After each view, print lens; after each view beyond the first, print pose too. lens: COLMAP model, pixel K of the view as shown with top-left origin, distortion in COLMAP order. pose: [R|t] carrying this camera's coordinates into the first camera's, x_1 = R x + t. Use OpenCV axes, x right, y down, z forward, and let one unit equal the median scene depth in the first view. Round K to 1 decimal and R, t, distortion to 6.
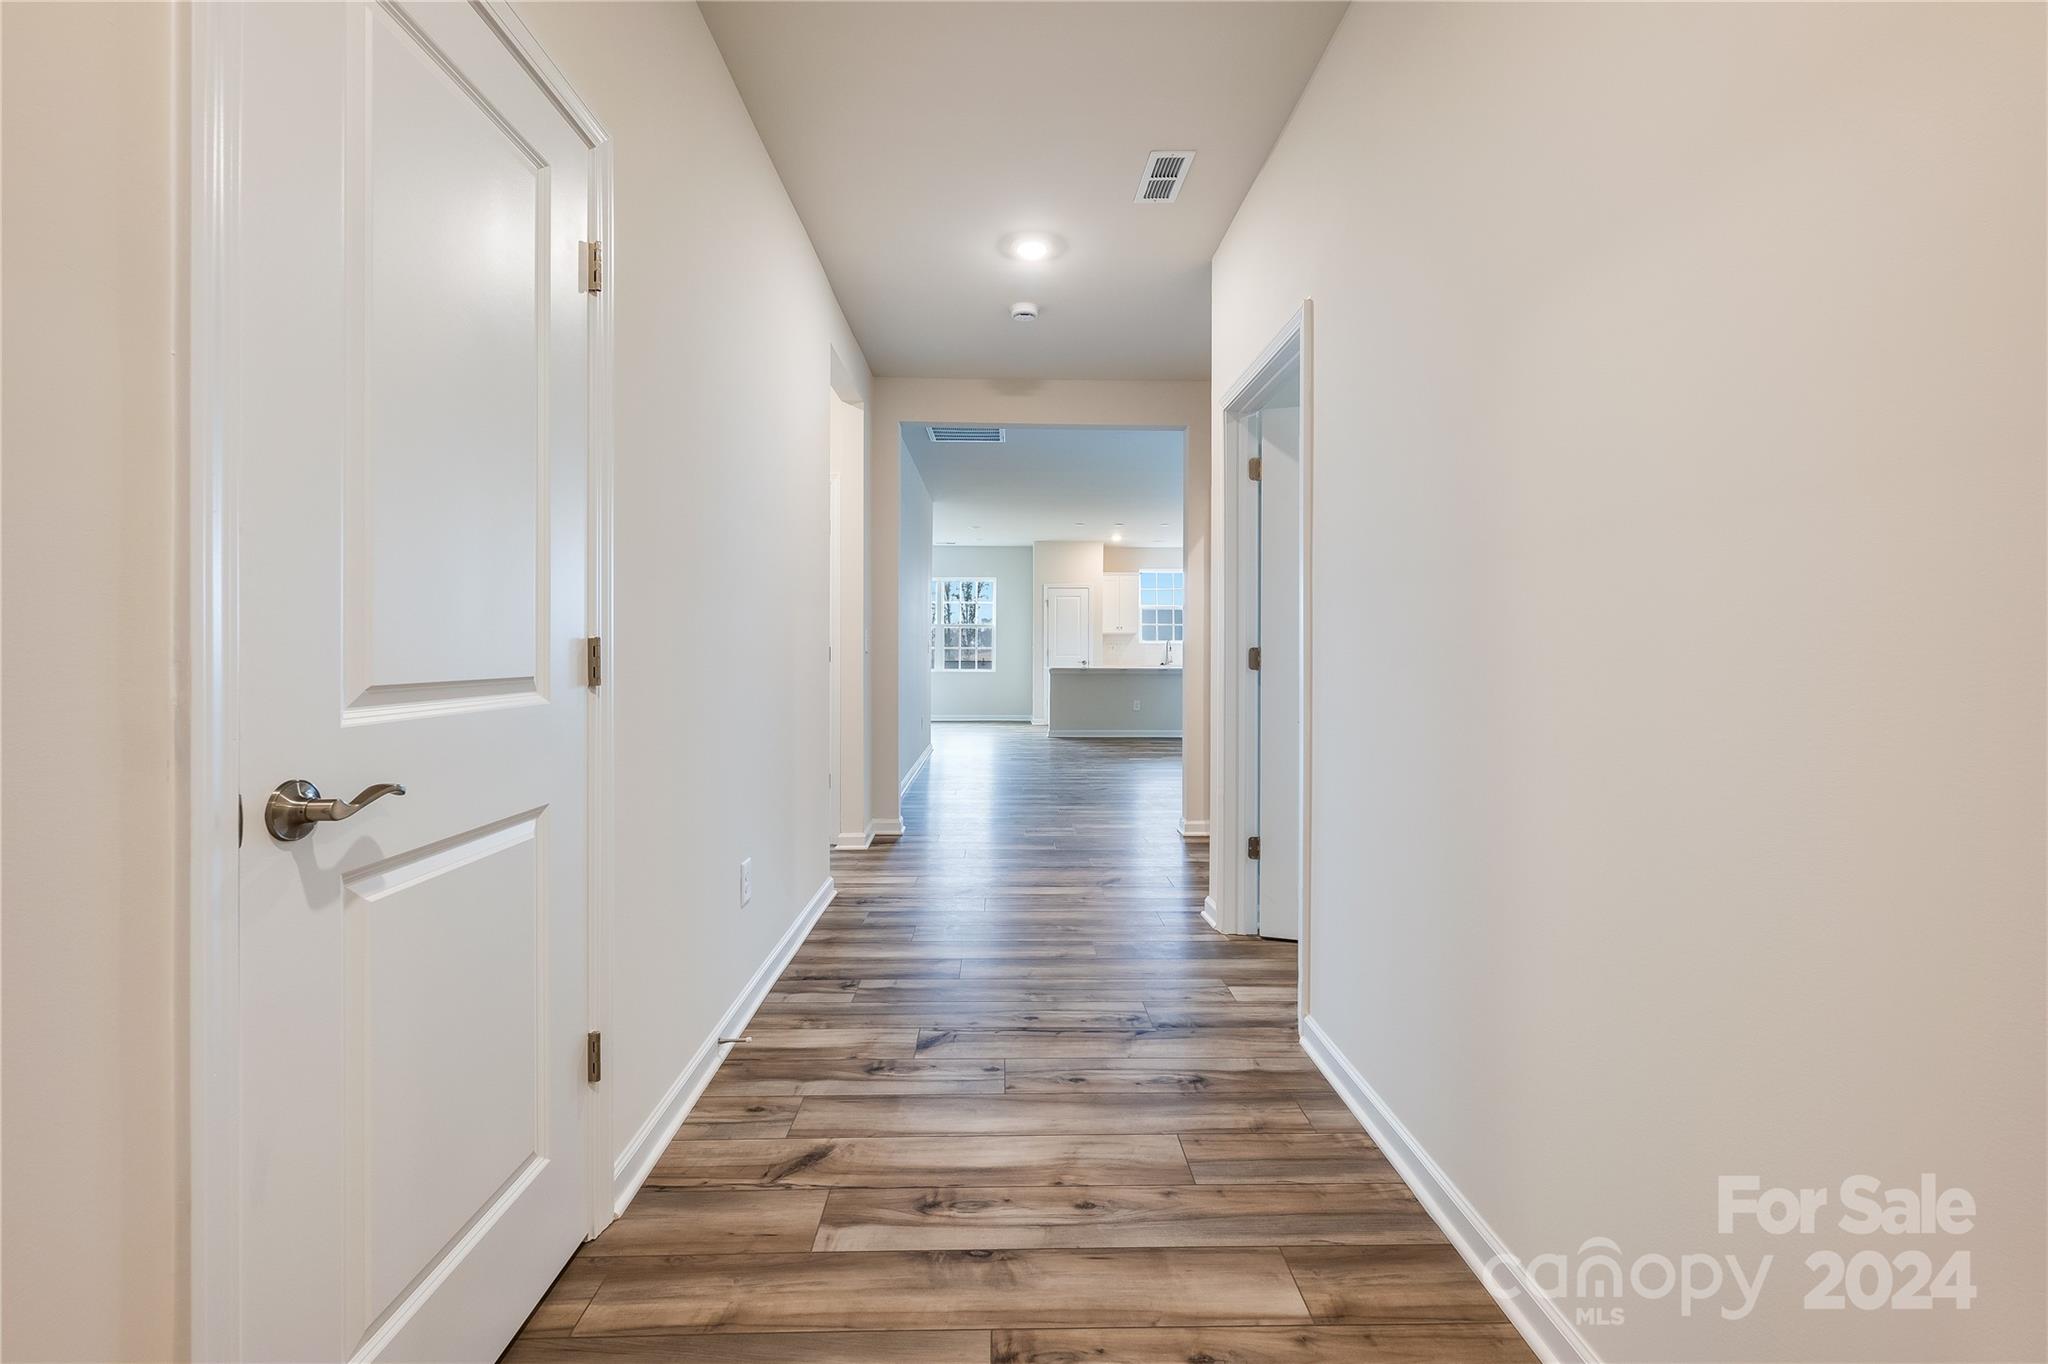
lens RADIAL K [[818.5, 0, 1014.9], [0, 818.5, 659.6], [0, 0, 1]] dist [-0.000353, -0.000120]
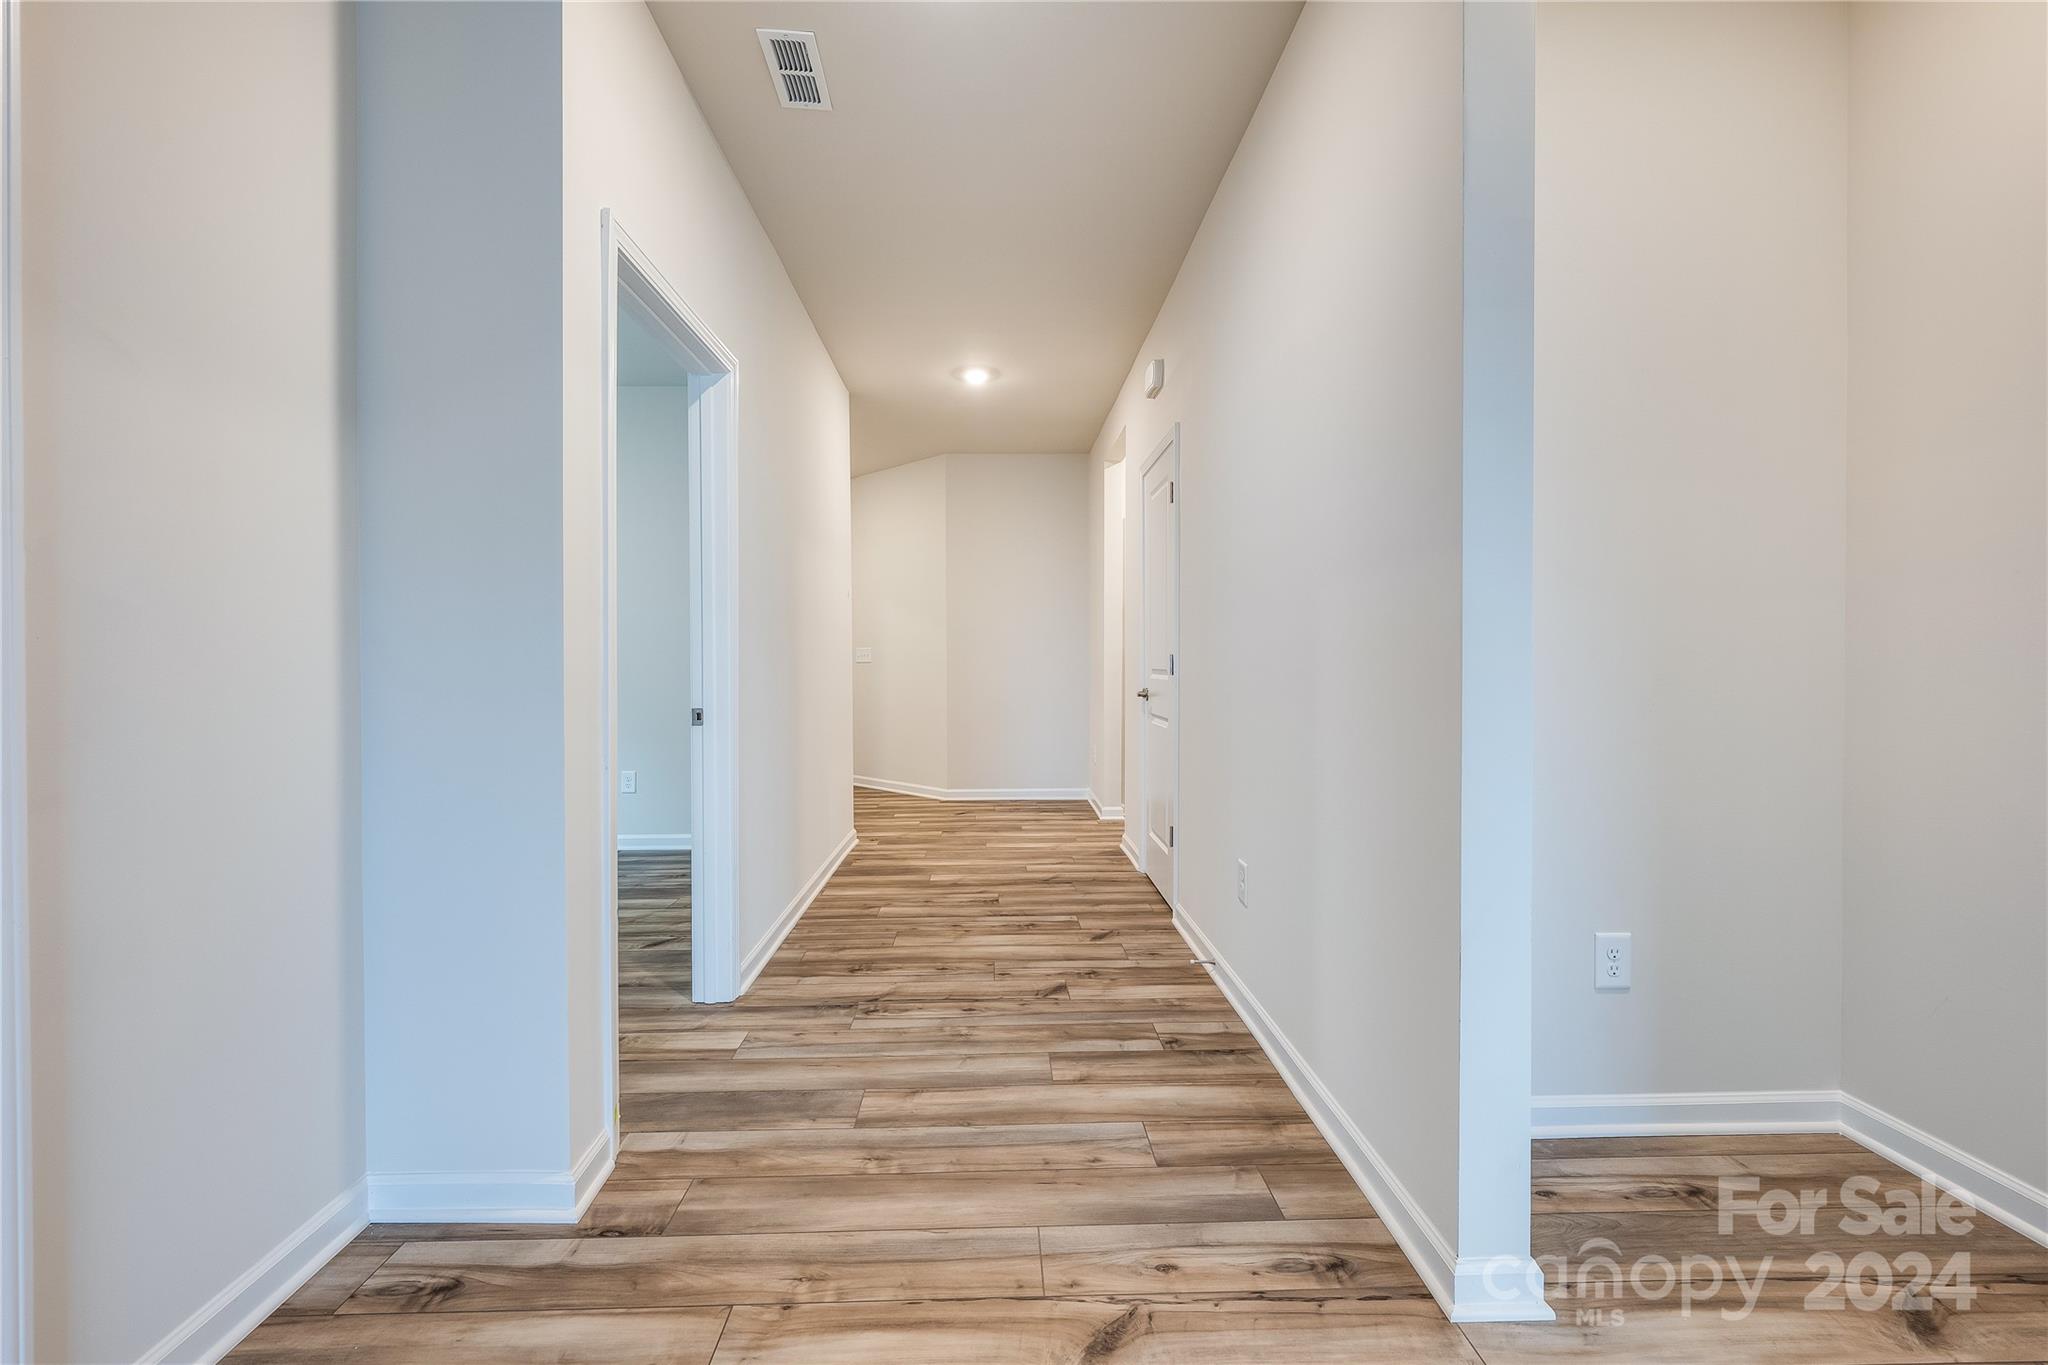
lens RADIAL K [[818.5, 0, 1014.9], [0, 818.5, 660.1], [0, 0, 1]] dist [-0.000353, -0.000120]
pose [[-0.999919, 0.000572, -0.012753, -0.027767], [0.000371, 0.999876, 0.015759, -0.030473], [0.012760, 0.015753, -0.999794, 2.193006]]
